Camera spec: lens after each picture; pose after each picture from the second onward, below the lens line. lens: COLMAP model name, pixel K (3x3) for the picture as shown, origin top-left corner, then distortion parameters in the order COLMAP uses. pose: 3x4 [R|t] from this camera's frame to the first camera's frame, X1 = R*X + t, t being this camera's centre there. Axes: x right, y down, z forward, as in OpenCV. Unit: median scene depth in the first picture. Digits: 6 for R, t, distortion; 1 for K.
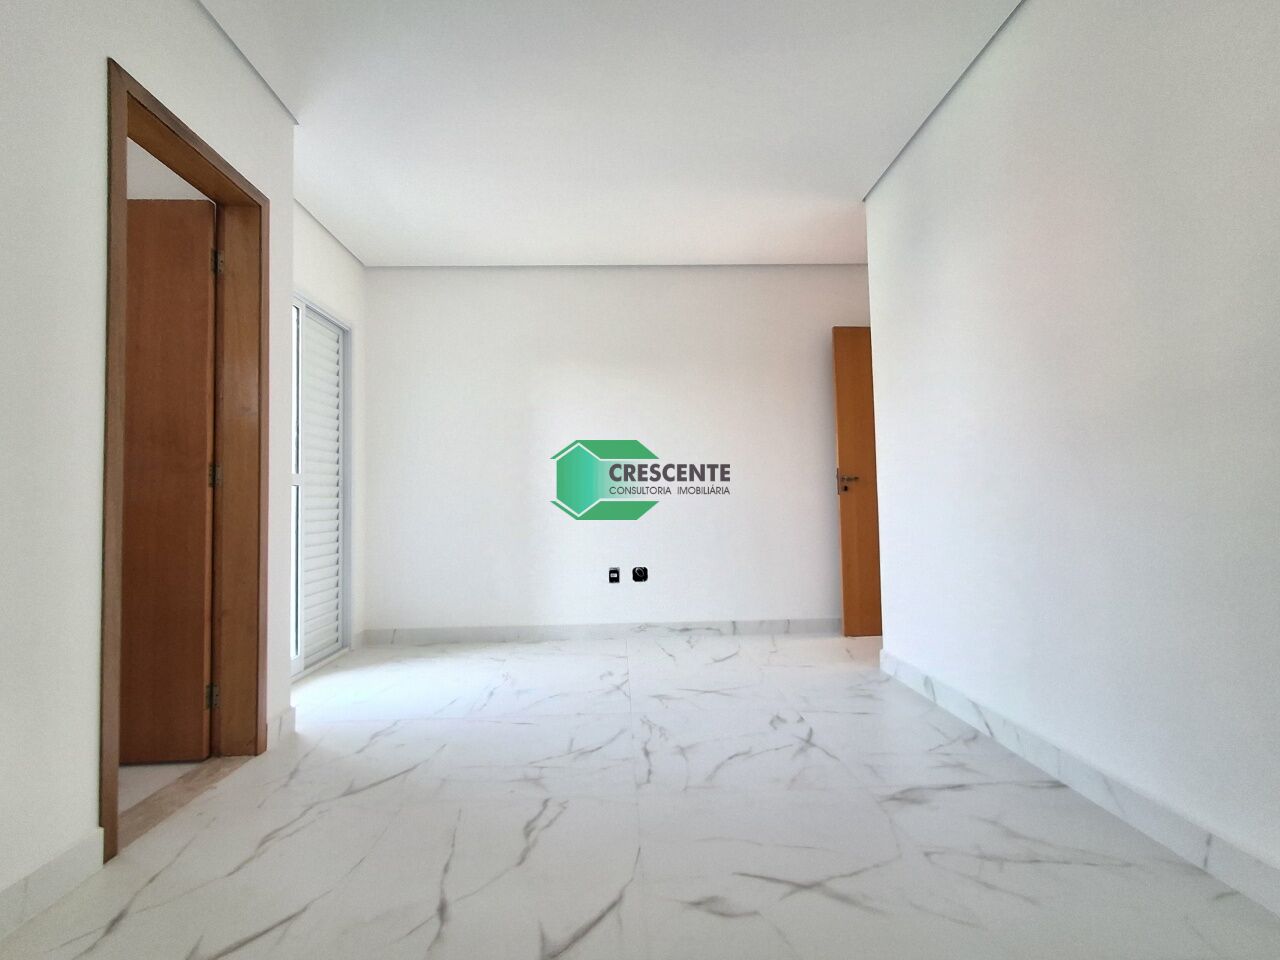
lens RADIAL K [[578.5, 0, 639.7], [0, 578.5, 484.0], [0, 0, 1]] dist [0.001768, 0.000721]
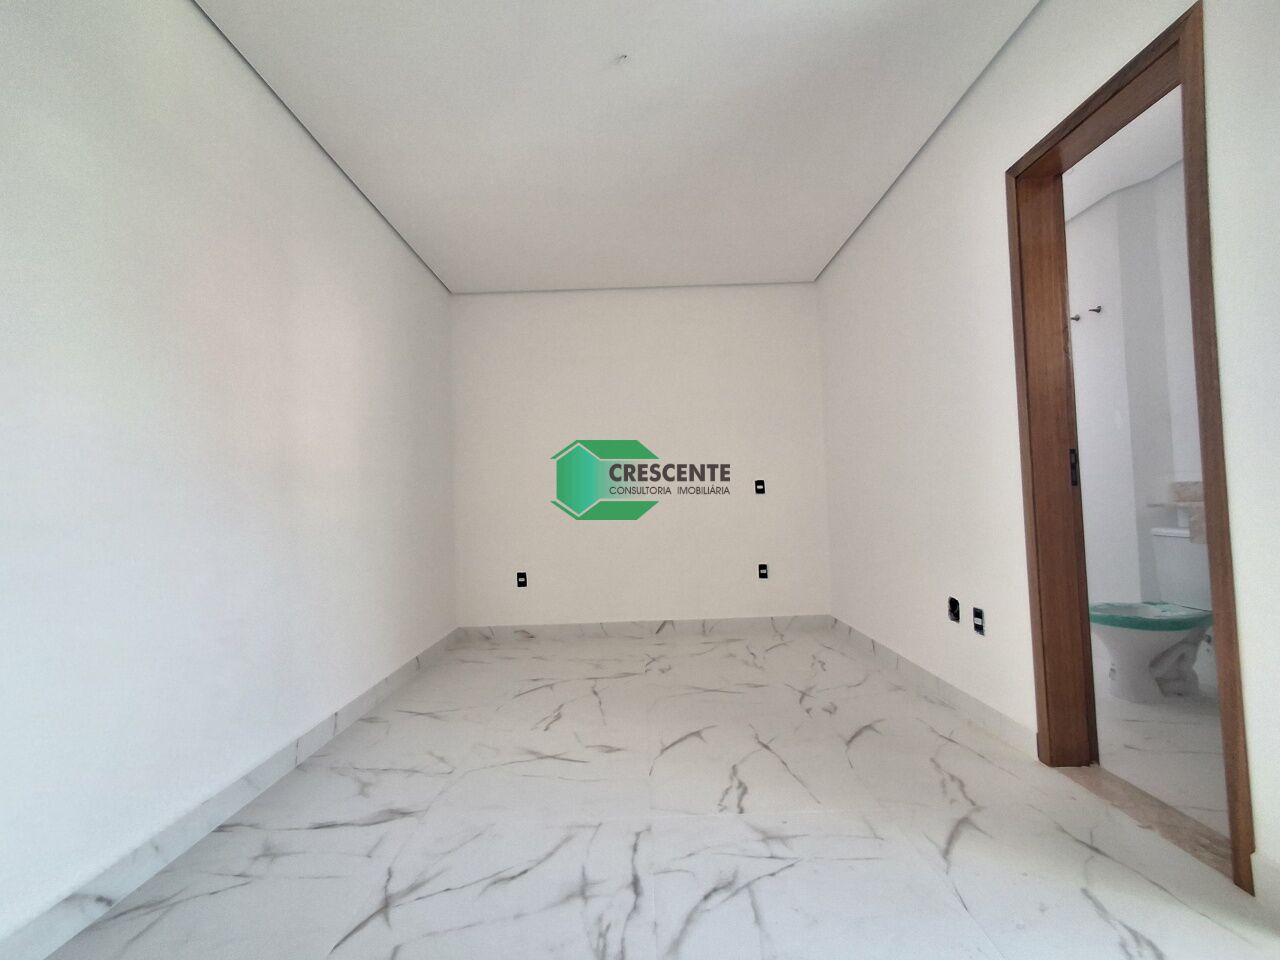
lens RADIAL K [[578.5, 0, 639.7], [0, 578.5, 484.0], [0, 0, 1]] dist [0.001768, 0.000721]
pose [[-0.997923, 0.052900, 0.036757, -0.048460], [0.050162, 0.996157, -0.071796, 0.040730], [-0.040414, -0.069803, -0.996742, 1.903915]]
